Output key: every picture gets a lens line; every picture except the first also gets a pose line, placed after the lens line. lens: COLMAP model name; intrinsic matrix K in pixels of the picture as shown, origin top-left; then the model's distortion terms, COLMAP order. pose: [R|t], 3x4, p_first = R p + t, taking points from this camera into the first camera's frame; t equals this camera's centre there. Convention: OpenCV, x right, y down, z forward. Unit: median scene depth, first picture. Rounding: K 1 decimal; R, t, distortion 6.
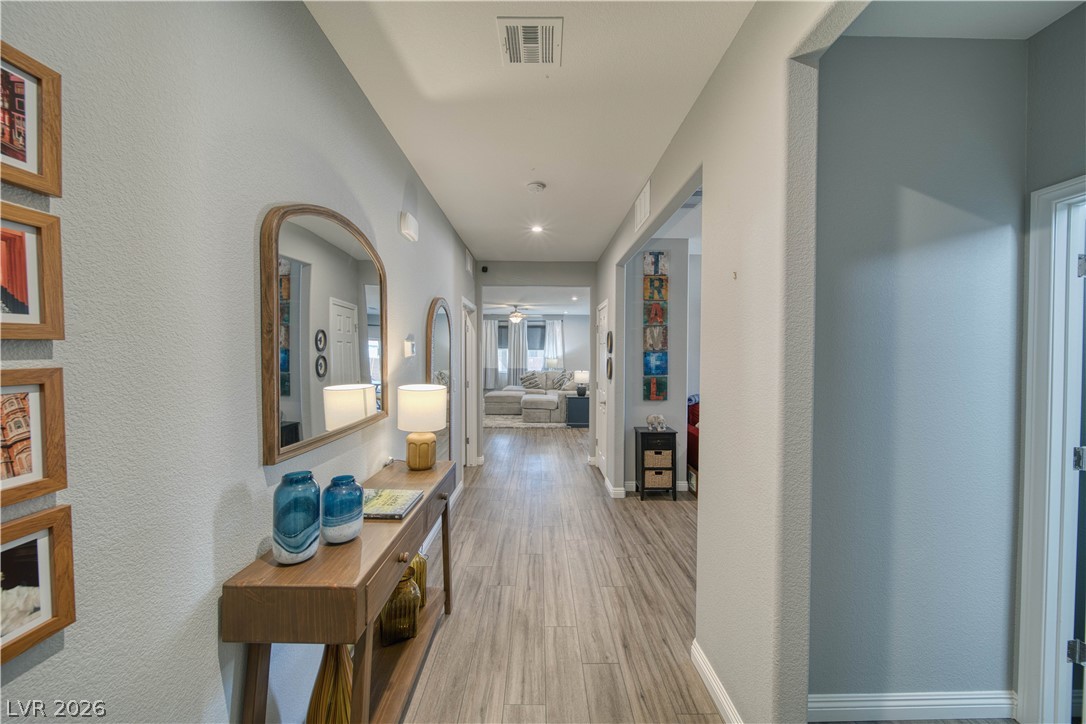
lens RADIAL K [[383.9, 0, 543.0], [0, 383.9, 359.2], [0, 0, 1]] dist [0.002568, -0.001905]
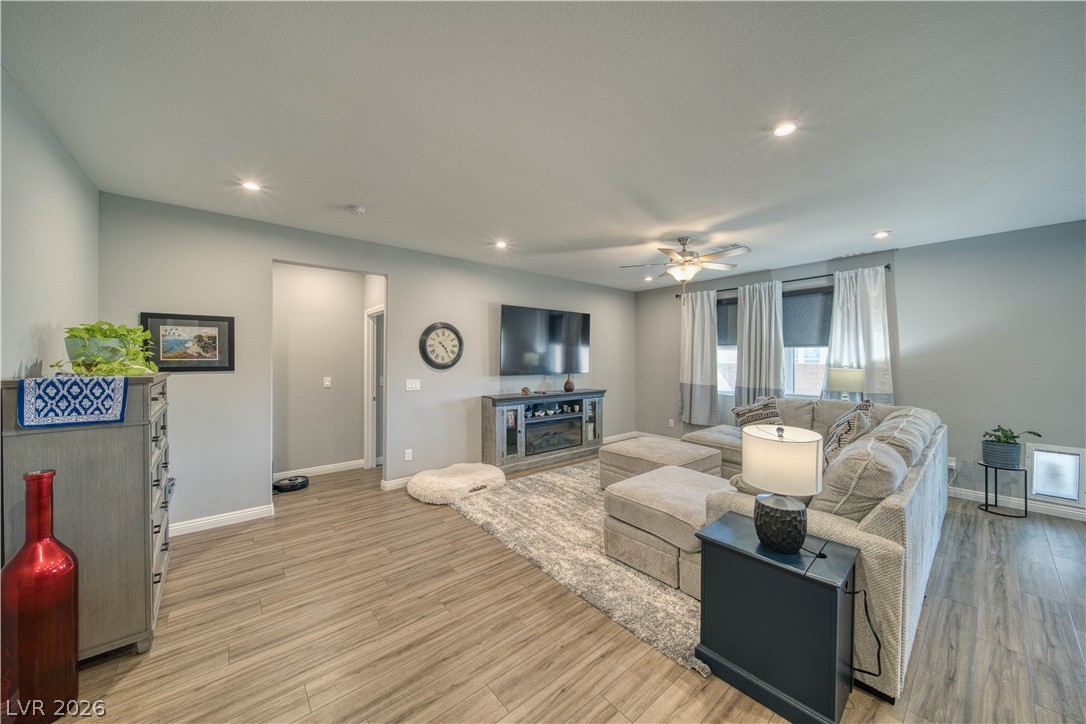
lens RADIAL K [[383.9, 0, 540.2], [0, 383.9, 356.0], [0, 0, 1]] dist [0.002568, -0.001905]
pose [[0.633863, -0.004865, -0.773430, 0.286590], [-0.008621, 0.999874, -0.013354, -0.013589], [0.773397, 0.015132, 0.633741, 1.174415]]
